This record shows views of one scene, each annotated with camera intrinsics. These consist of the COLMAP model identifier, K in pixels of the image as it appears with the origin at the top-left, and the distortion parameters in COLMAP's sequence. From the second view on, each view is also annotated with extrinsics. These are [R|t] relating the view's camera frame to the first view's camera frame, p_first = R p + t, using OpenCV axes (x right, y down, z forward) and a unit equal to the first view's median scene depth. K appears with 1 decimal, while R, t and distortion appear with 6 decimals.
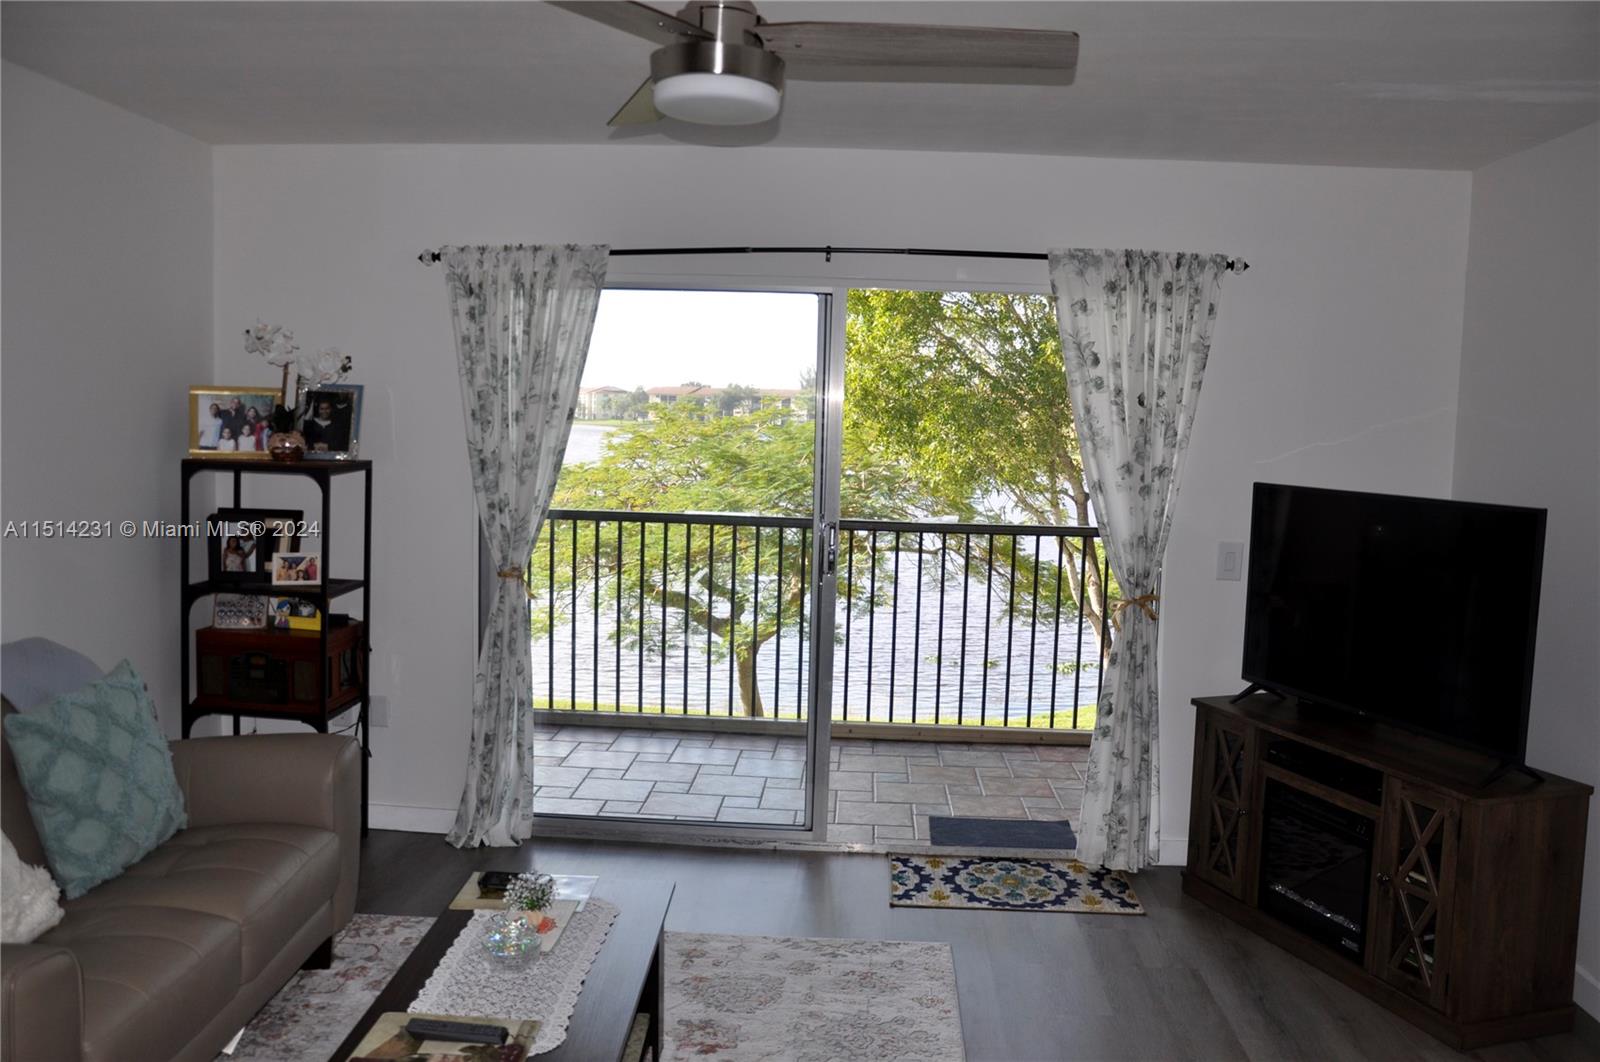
lens RADIAL K [[1244.5, 0, 778.6], [0, 1244.5, 521.6], [0, 0, 1]] dist [-0.142432, 0.097763]
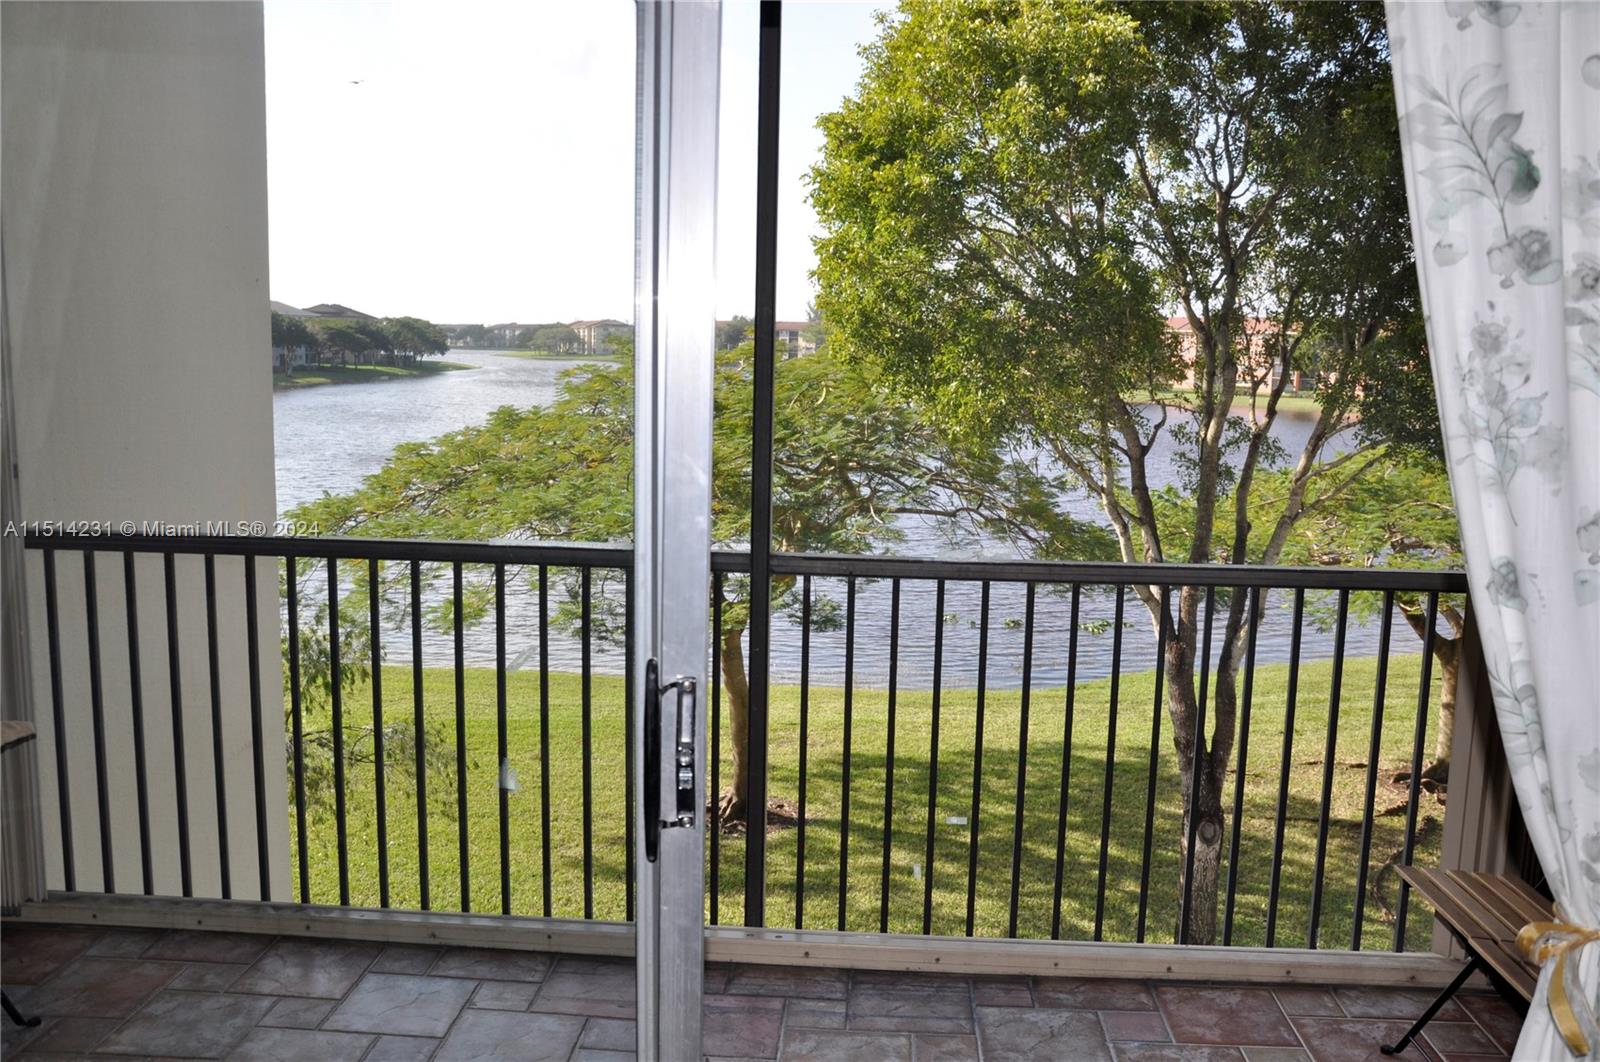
lens RADIAL K [[1244.5, 0, 799.0], [0, 1244.5, 524.7], [0, 0, 1]] dist [-0.142432, 0.097763]
pose [[0.999958, -0.008037, 0.004491, 0.075270], [0.007772, 0.998388, 0.056221, -0.061542], [-0.004936, -0.056183, 0.998408, 0.687581]]
